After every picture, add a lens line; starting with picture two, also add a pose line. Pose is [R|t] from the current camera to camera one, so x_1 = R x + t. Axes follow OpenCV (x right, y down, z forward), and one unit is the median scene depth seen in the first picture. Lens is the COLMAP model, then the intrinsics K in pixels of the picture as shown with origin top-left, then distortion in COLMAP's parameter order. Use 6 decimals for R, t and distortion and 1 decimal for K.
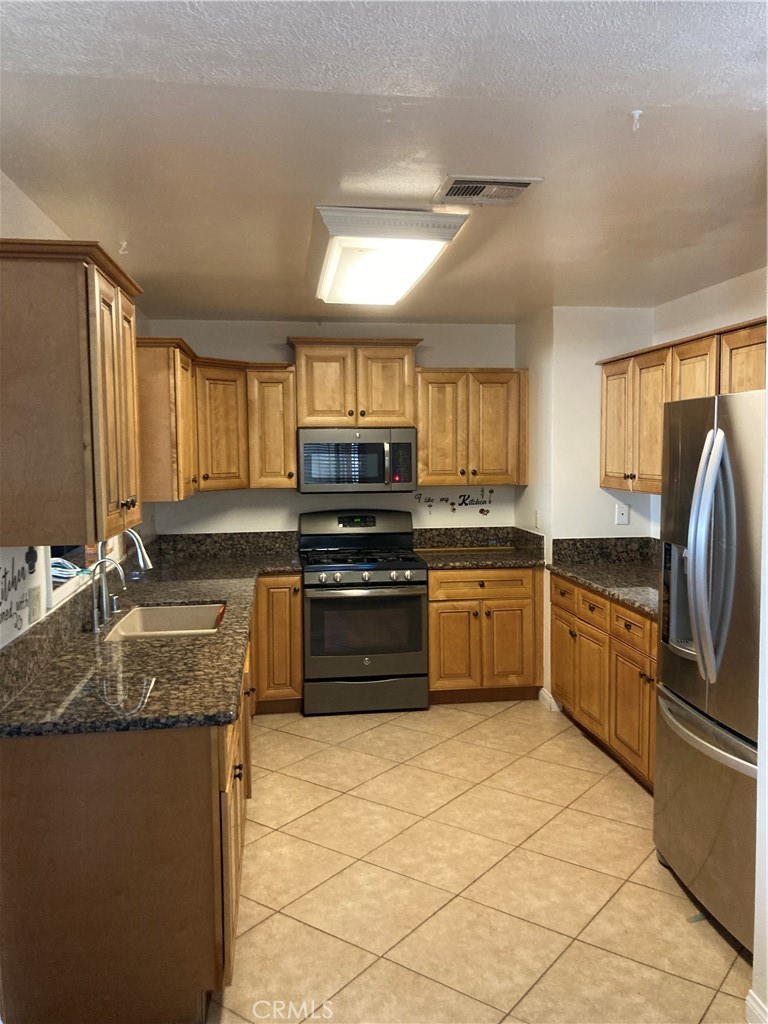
lens RADIAL K [[840.7, 0, 385.2], [0, 840.7, 490.7], [0, 0, 1]] dist [0.095324, -0.242740]
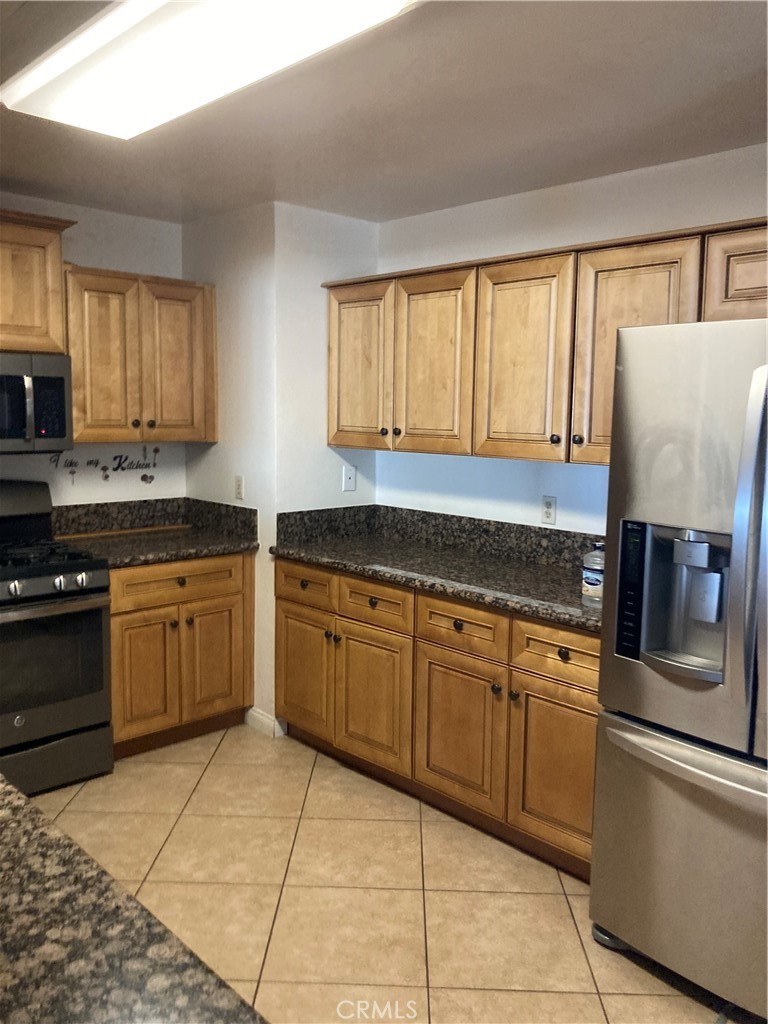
lens RADIAL K [[840.7, 0, 385.2], [0, 840.7, 490.7], [0, 0, 1]] dist [0.095324, -0.242740]
pose [[0.811754, -0.035497, 0.582920, -0.160085], [0.005264, 0.998555, 0.053477, -0.003002], [-0.583976, -0.040342, 0.810768, 0.324147]]
